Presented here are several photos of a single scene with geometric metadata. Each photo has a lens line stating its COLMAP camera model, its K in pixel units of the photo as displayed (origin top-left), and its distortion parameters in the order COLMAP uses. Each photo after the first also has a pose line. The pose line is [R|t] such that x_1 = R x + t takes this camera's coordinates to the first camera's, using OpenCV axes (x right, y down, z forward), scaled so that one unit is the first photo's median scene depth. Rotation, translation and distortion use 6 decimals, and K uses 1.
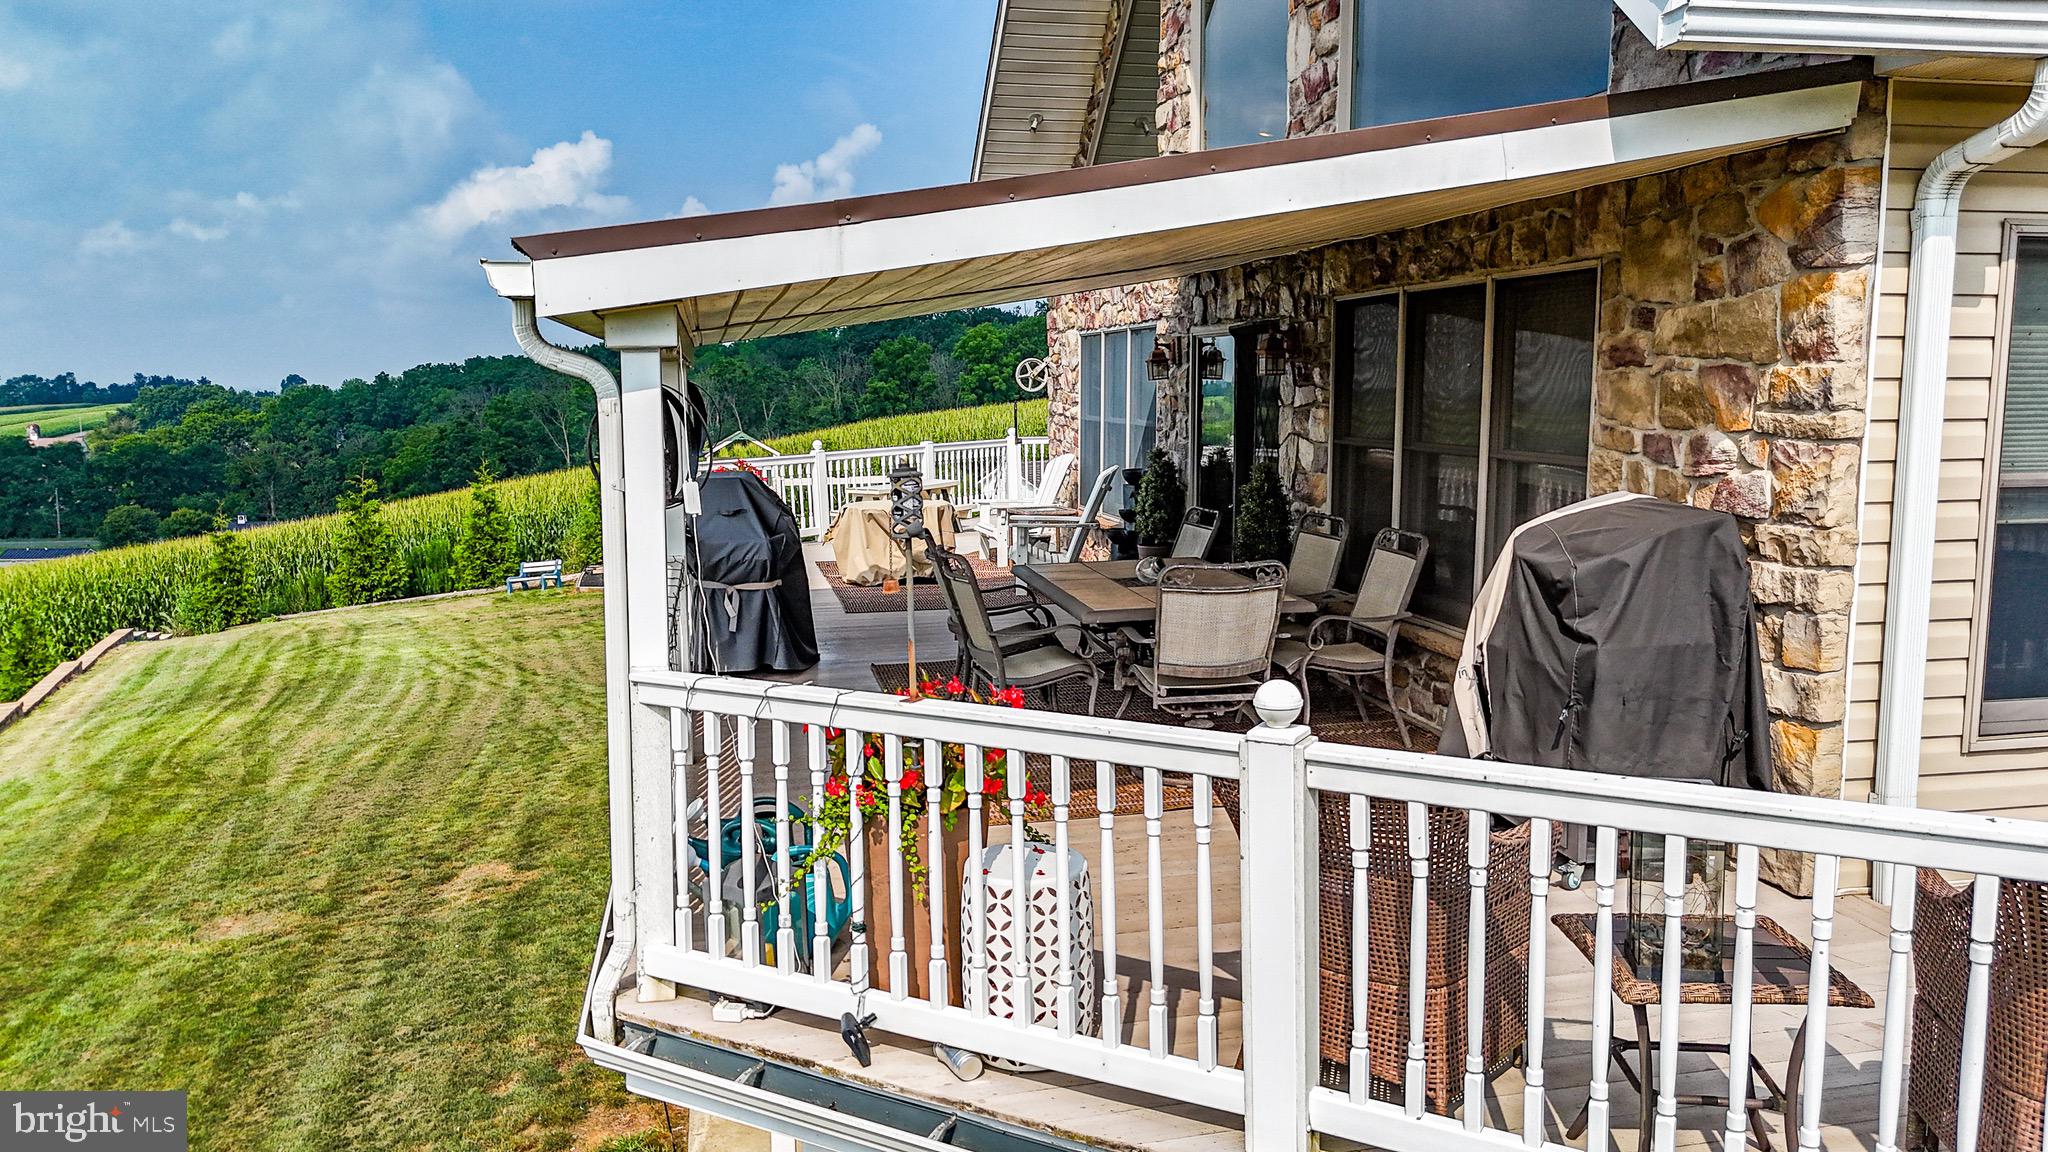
lens RADIAL K [[1508.1, 0, 1028.0], [0, 1508.1, 579.2], [0, 0, 1]] dist [0.056187, -0.047765]
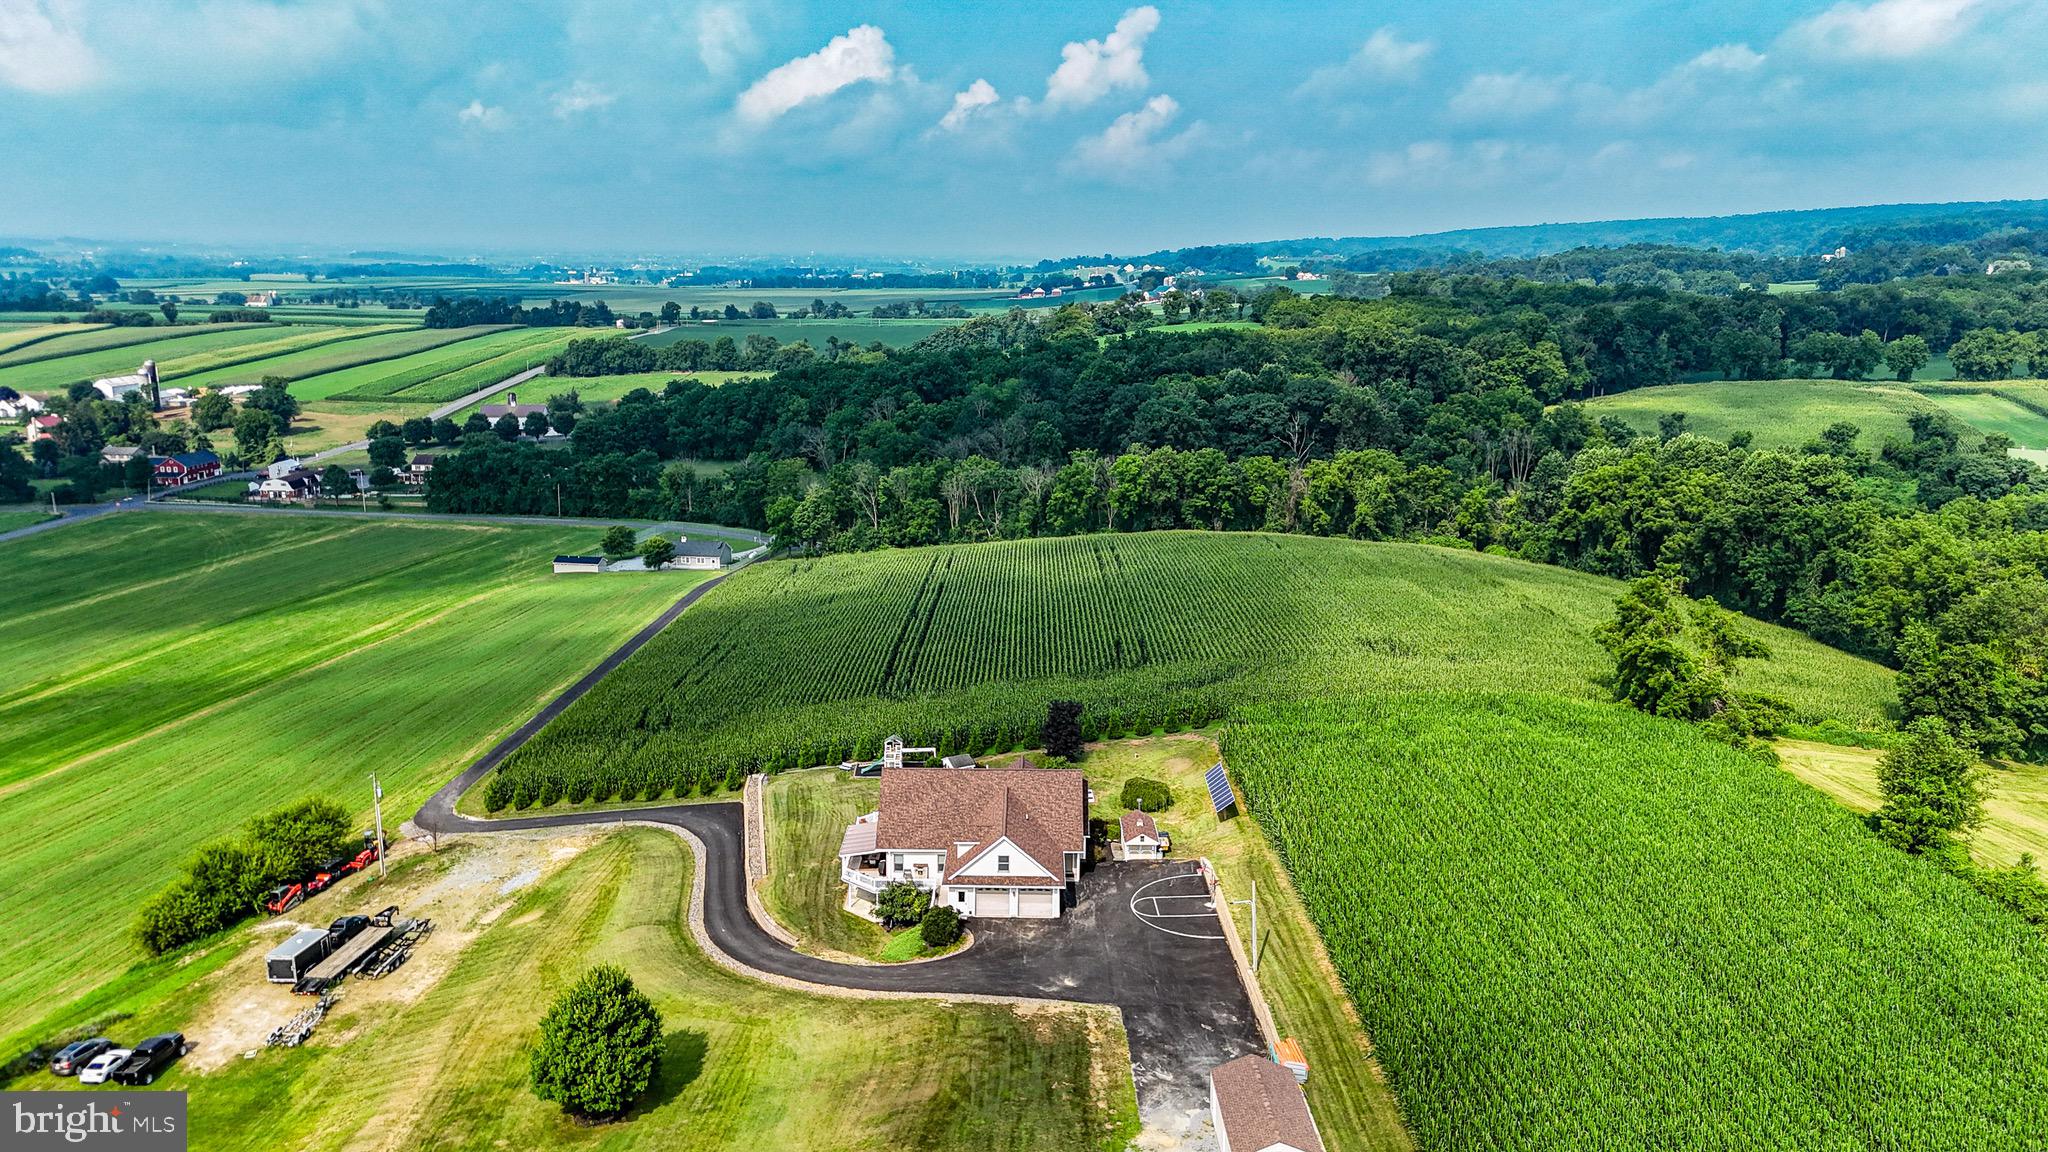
lens RADIAL K [[1508.1, 0, 1018.8], [0, 1508.1, 561.9], [0, 0, 1]] dist [0.056187, -0.047765]
pose [[0.977290, 0.052718, -0.205244, 0.121468], [-0.037189, 0.996197, 0.078796, -0.115196], [0.208617, -0.069374, 0.975534, -0.367579]]
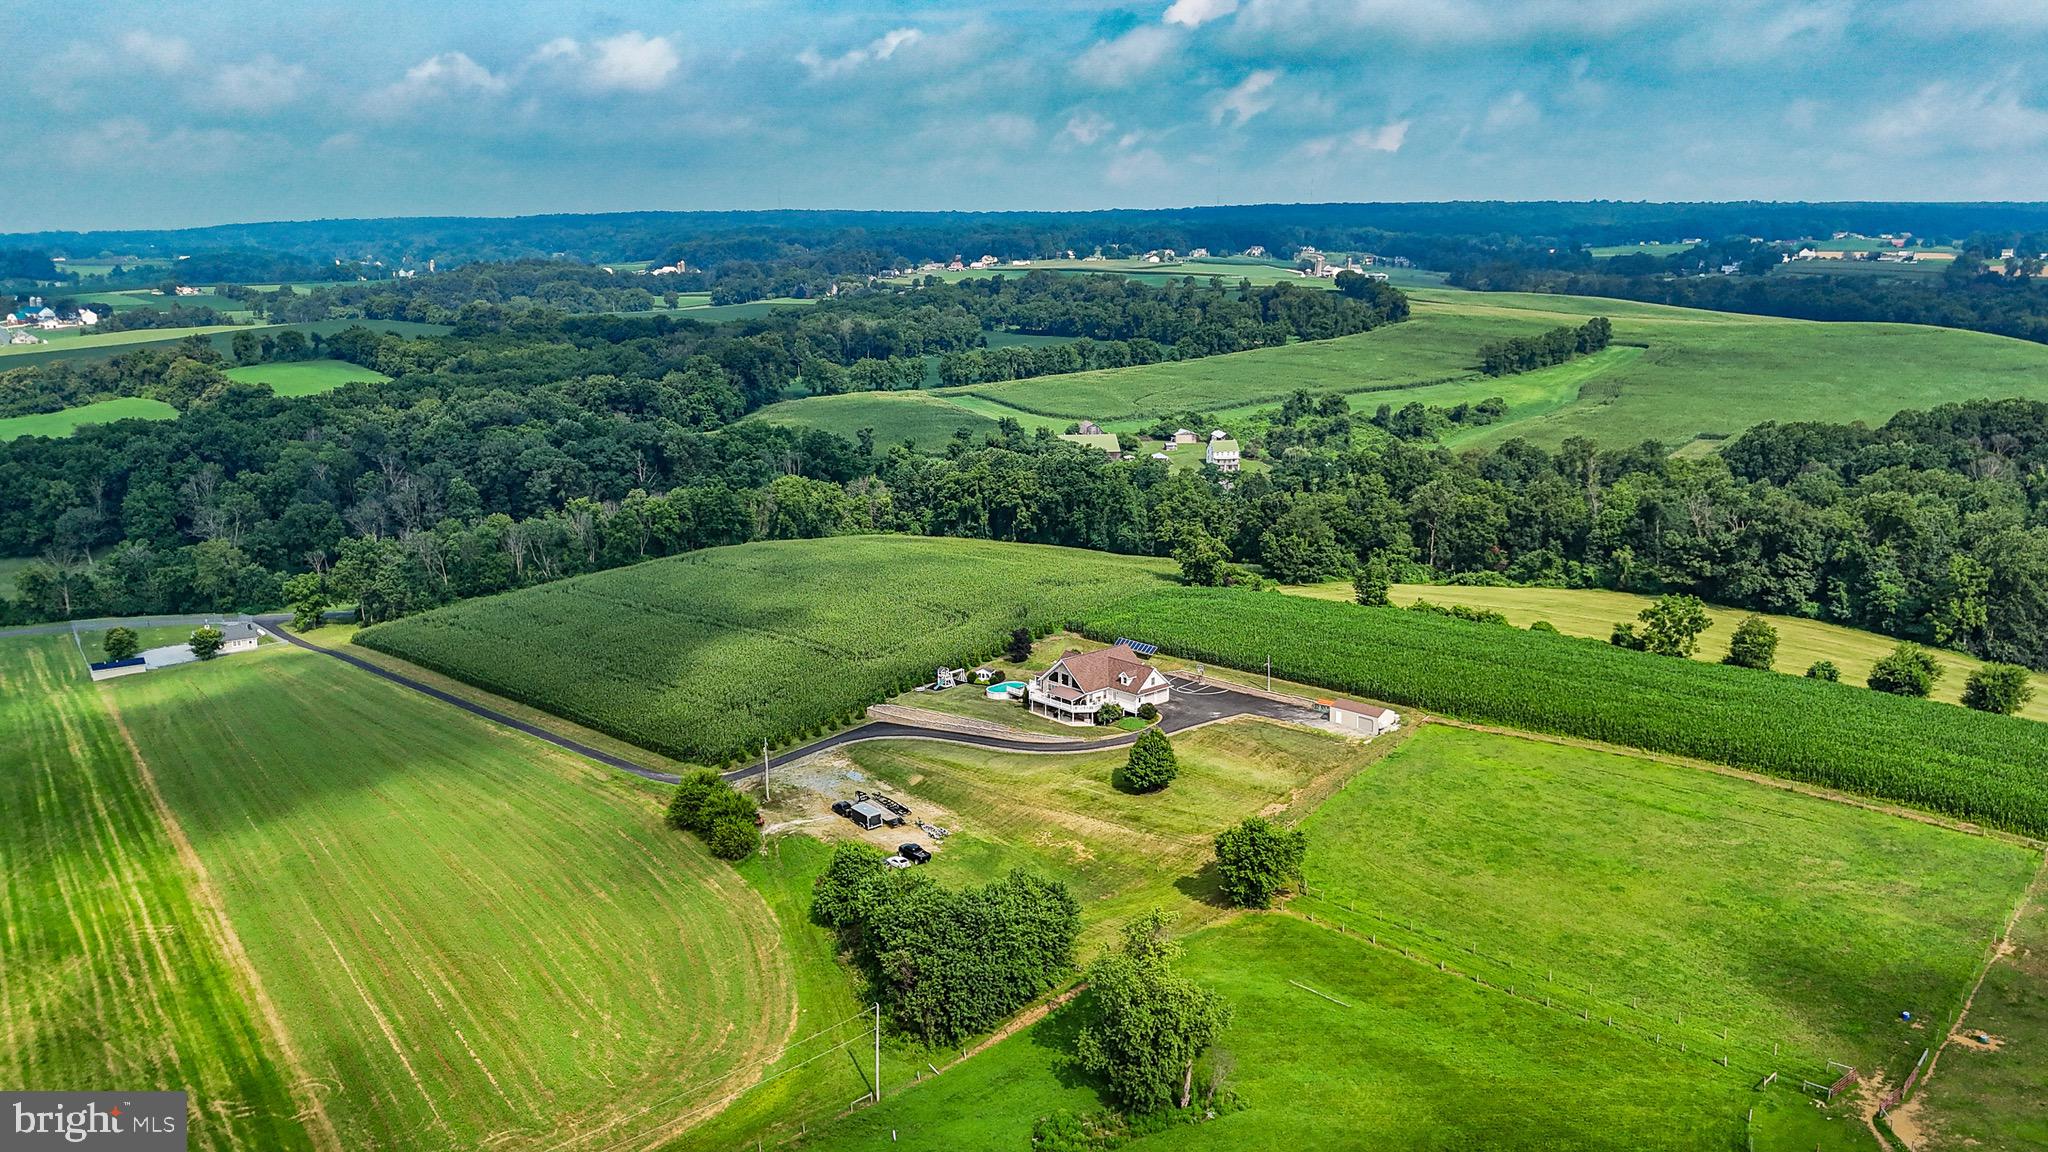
lens RADIAL K [[1508.1, 0, 1013.2], [0, 1508.1, 580.8], [0, 0, 1]] dist [0.056187, -0.047765]
pose [[0.845371, -0.106144, 0.523529, -0.475326], [0.058491, 0.992560, 0.106790, -0.163505], [-0.530968, -0.059655, 0.845289, -0.688141]]
